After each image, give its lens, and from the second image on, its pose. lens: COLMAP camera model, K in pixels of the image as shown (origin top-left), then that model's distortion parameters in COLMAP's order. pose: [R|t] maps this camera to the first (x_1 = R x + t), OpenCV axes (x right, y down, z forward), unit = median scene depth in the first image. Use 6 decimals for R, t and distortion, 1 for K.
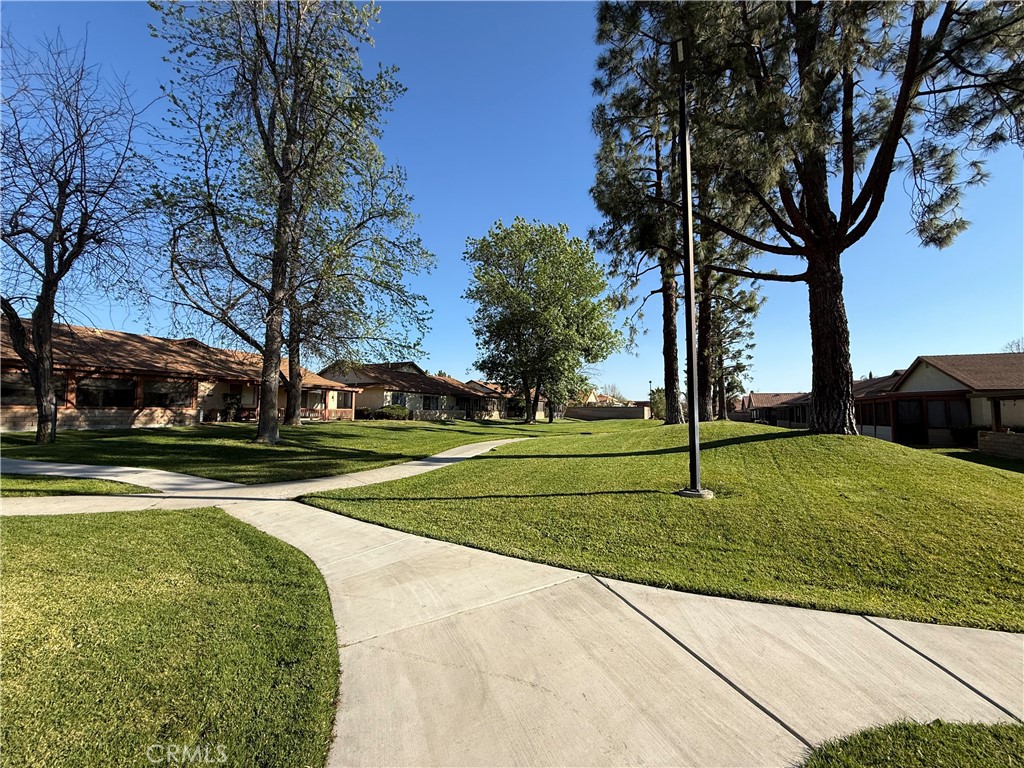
lens RADIAL K [[406.7, 0, 511.1], [0, 406.7, 390.1], [0, 0, 1]] dist [0.001562, -0.000358]
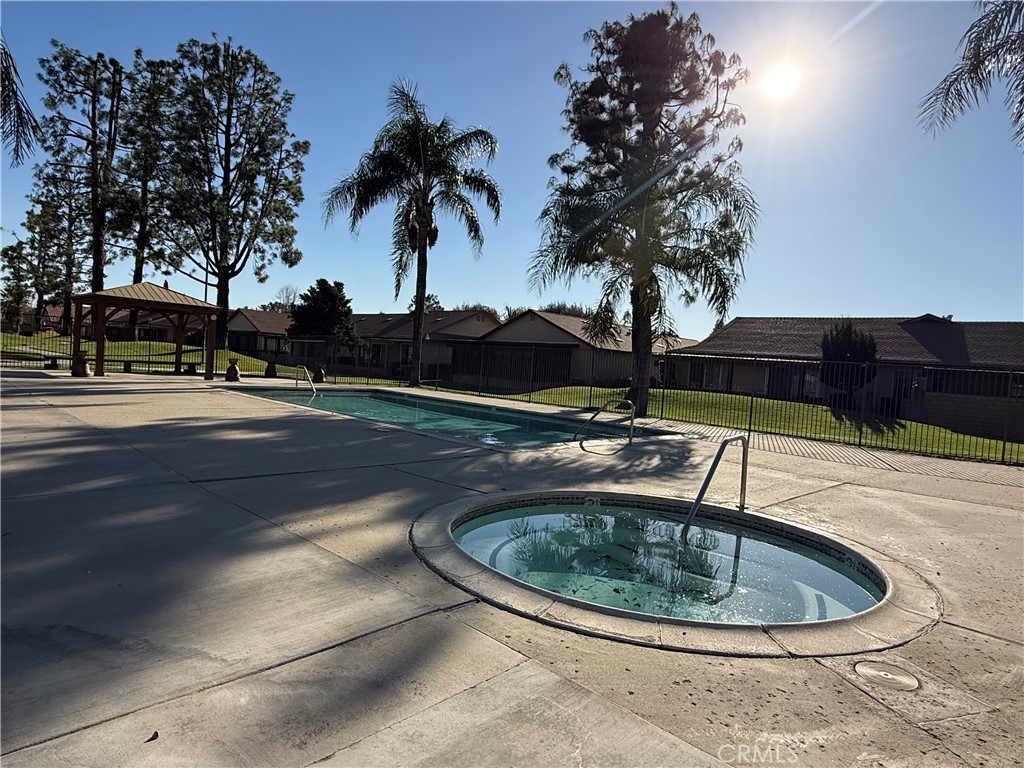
lens RADIAL K [[590.0, 0, 511.1], [0, 590.0, 386.1], [0, 0, 1]] dist [-0.003104, -0.000392]
pose [[0.308977, -0.016949, 0.950919, -0.662410], [-0.130414, 0.989642, 0.060014, -0.041235], [-0.942086, -0.142556, 0.303566, -0.571258]]
